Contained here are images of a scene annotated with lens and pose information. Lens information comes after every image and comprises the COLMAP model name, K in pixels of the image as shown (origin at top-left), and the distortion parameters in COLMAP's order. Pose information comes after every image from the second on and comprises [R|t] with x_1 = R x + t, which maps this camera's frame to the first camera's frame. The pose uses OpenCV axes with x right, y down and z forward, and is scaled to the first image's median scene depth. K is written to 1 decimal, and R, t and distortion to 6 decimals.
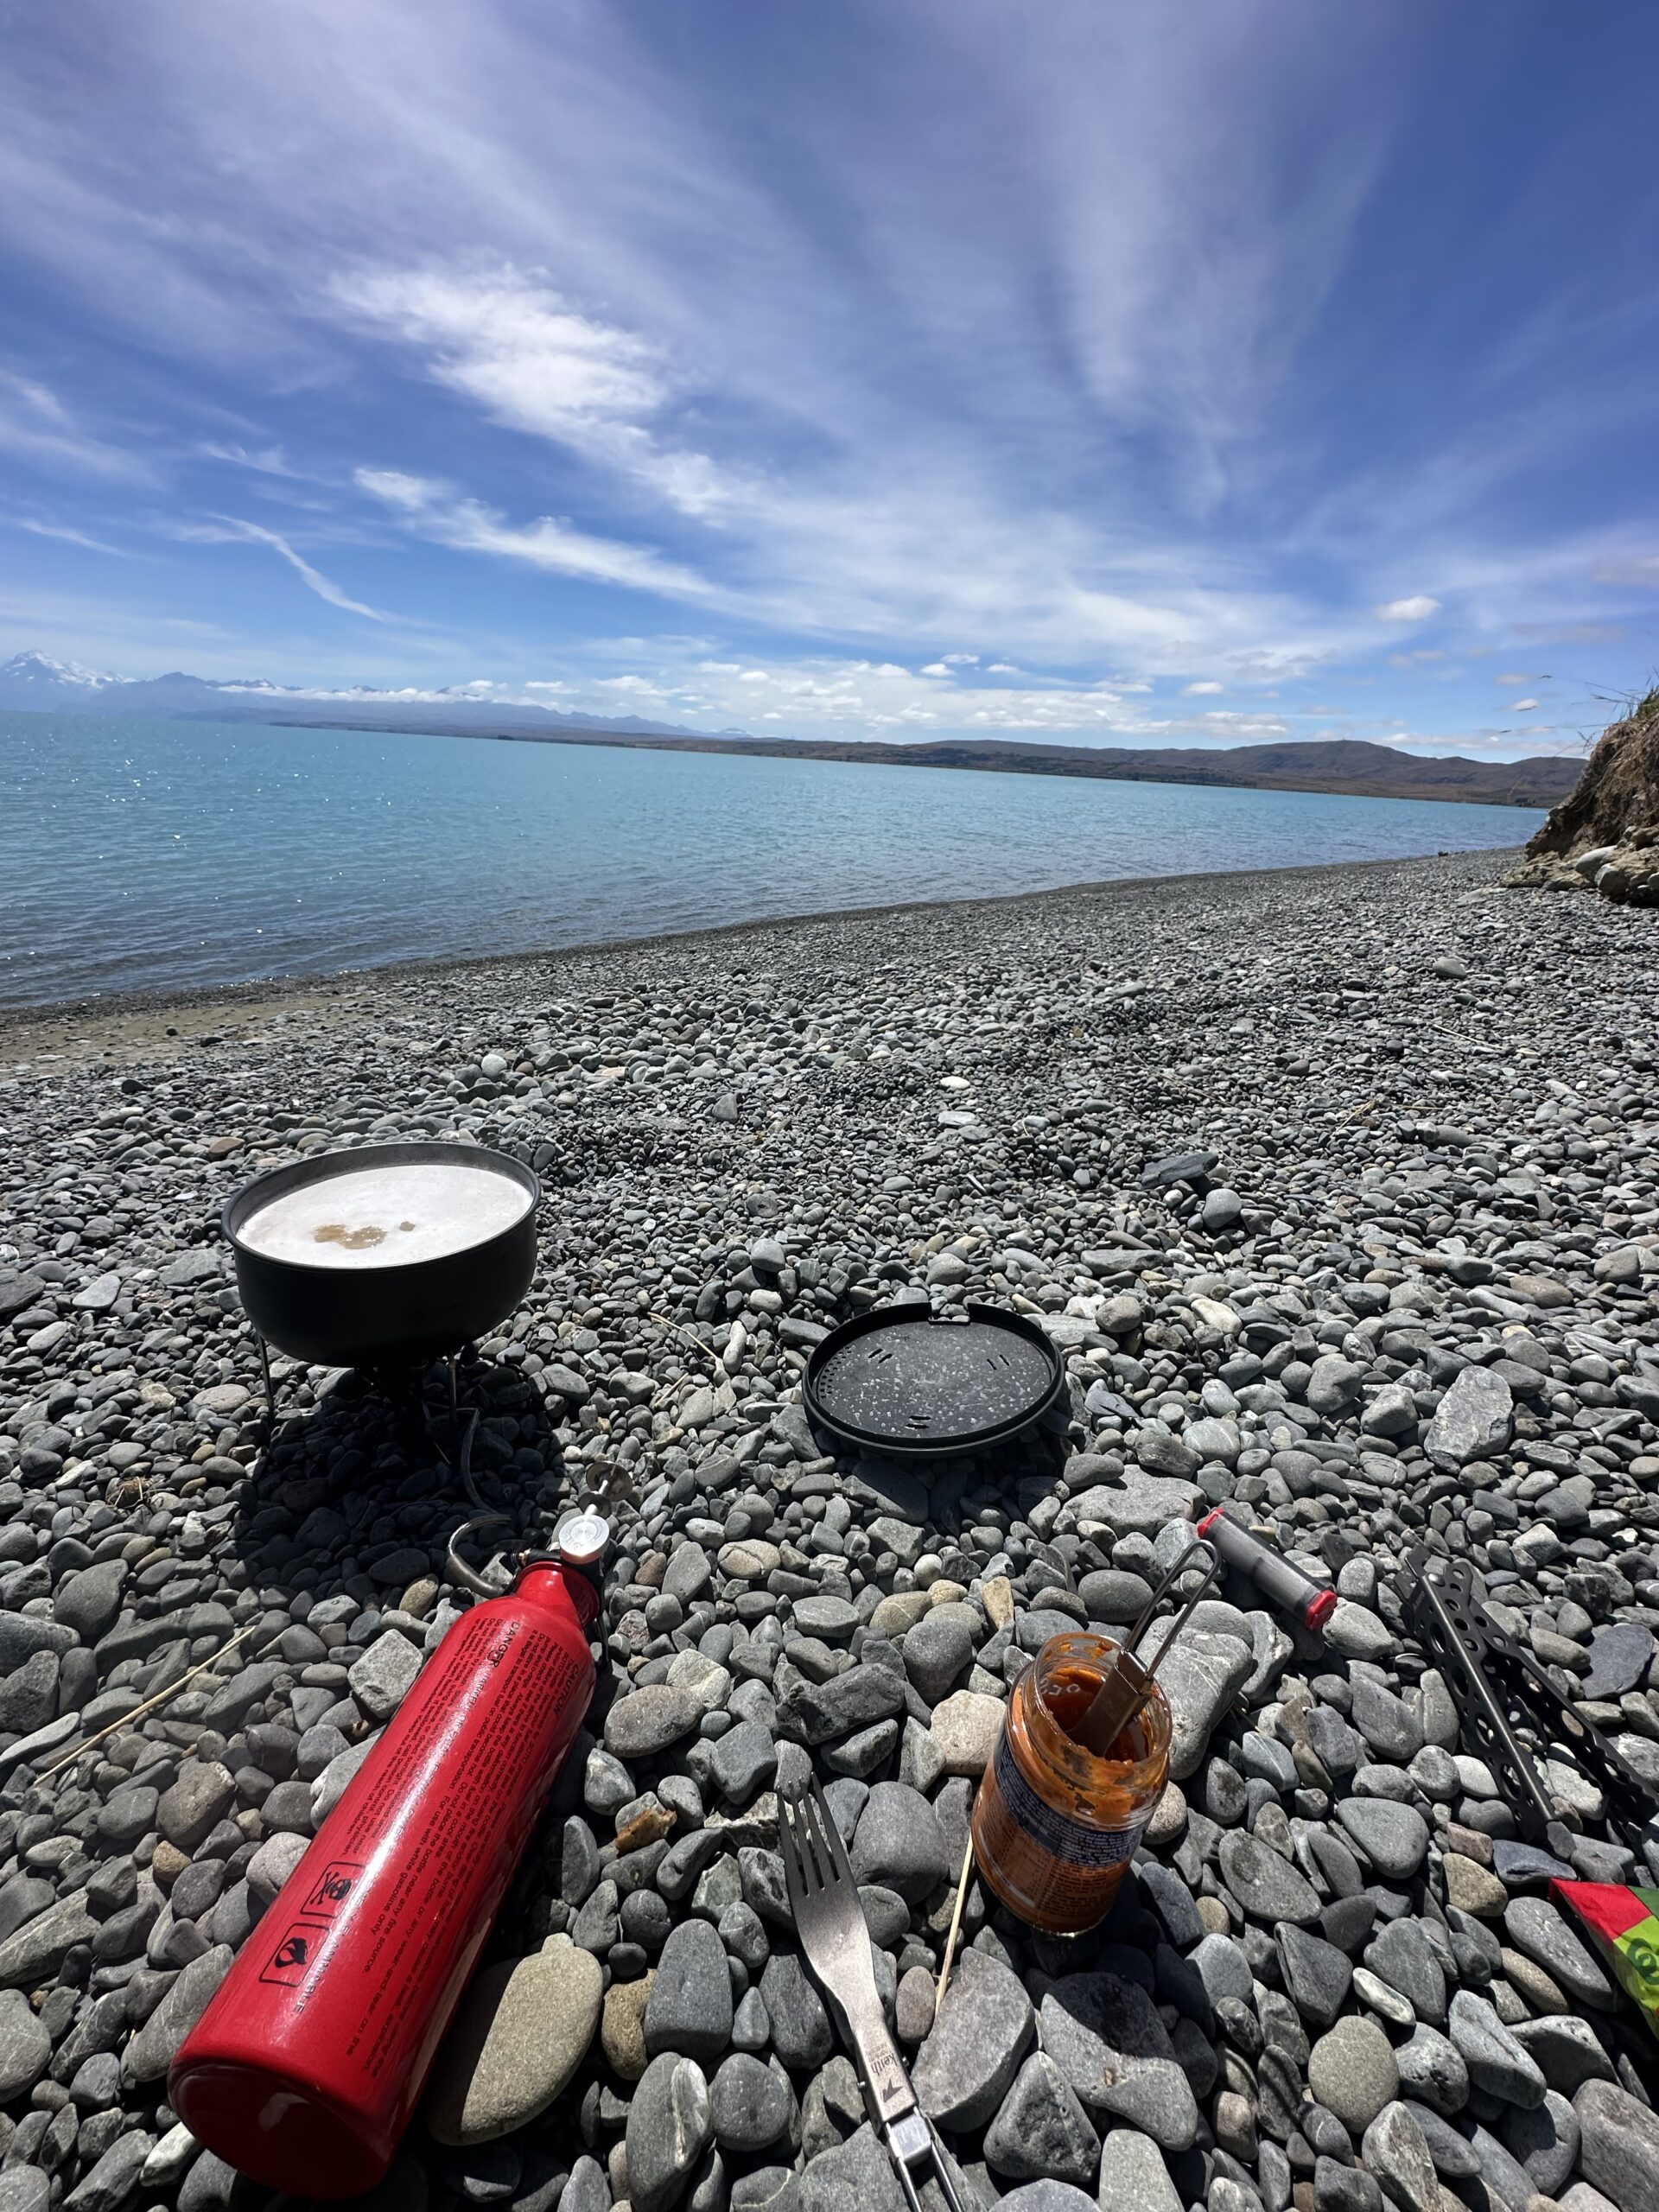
lens RADIAL K [[888.9, 0, 830.3], [0, 888.9, 1104.0], [0, 0, 1]] dist [0.000433, 0.000013]
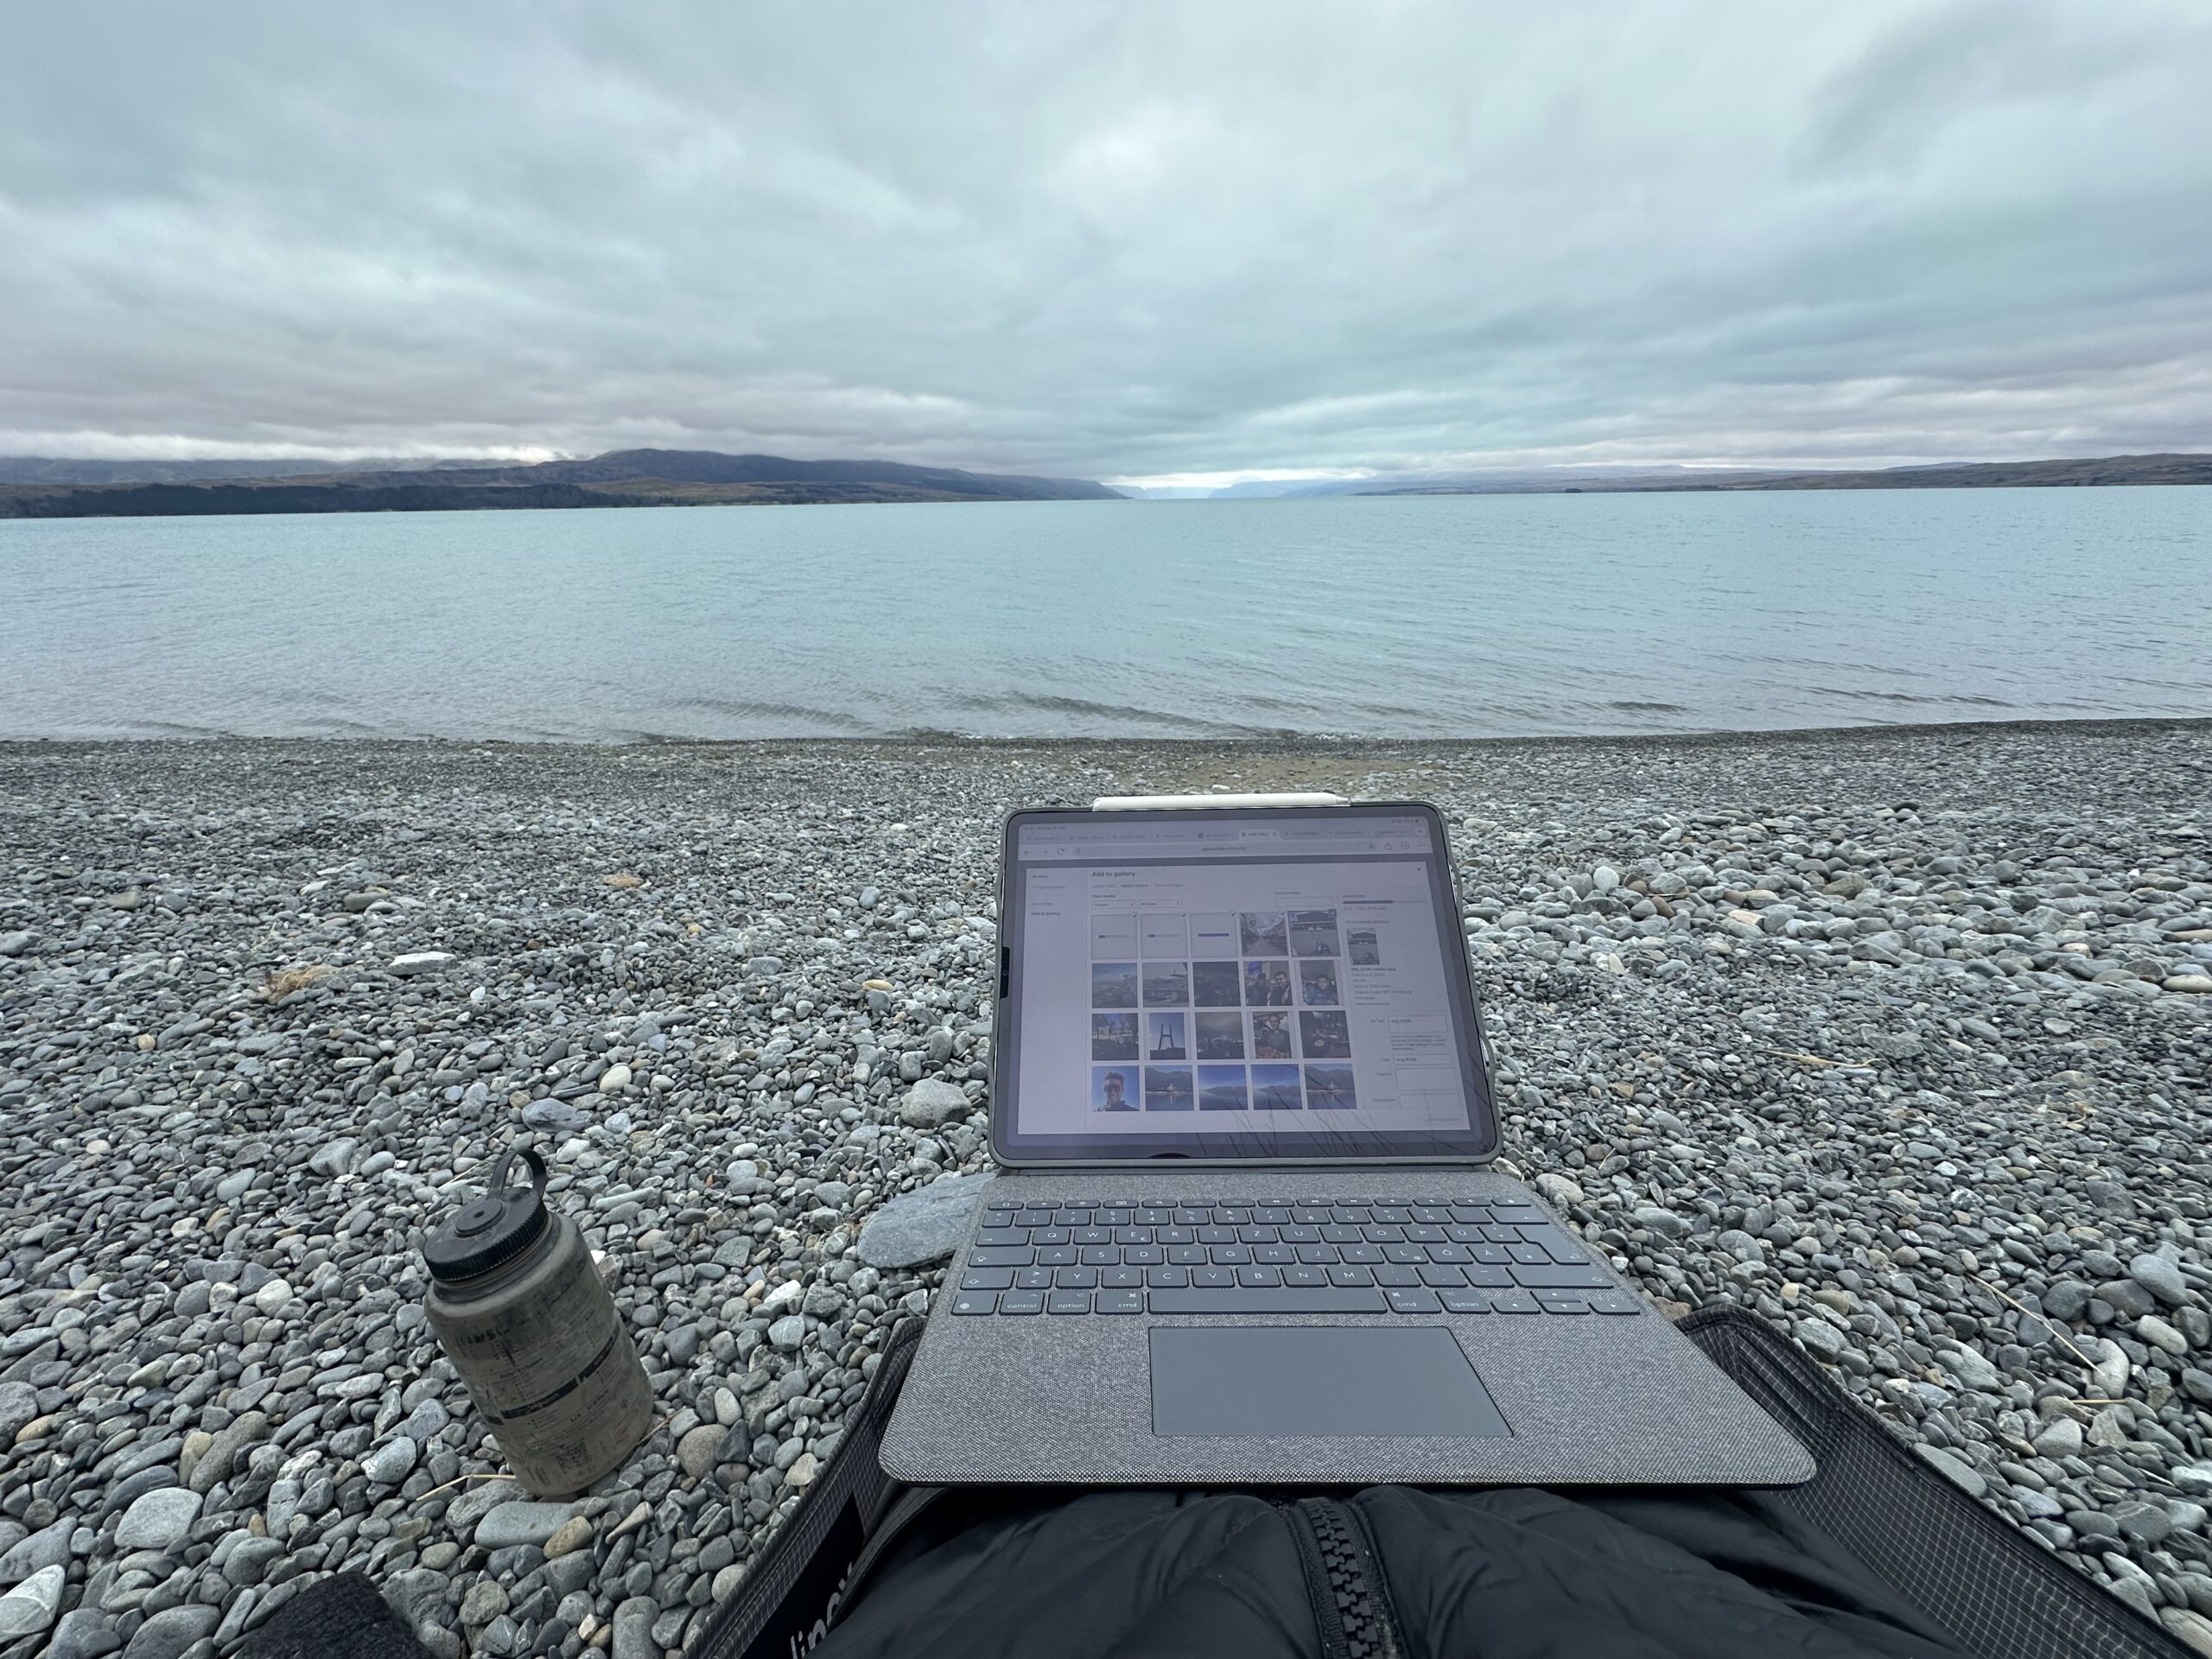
lens RADIAL K [[888.9, 0, 1106.4], [0, 888.9, 828.3], [0, 0, 1]] dist [0.000433, 0.000013]
pose [[0.700140, 0.184413, -0.689780, -0.082545], [-0.210874, 0.976383, 0.046995, -0.024672], [0.682156, 0.112554, 0.722492, -0.110306]]
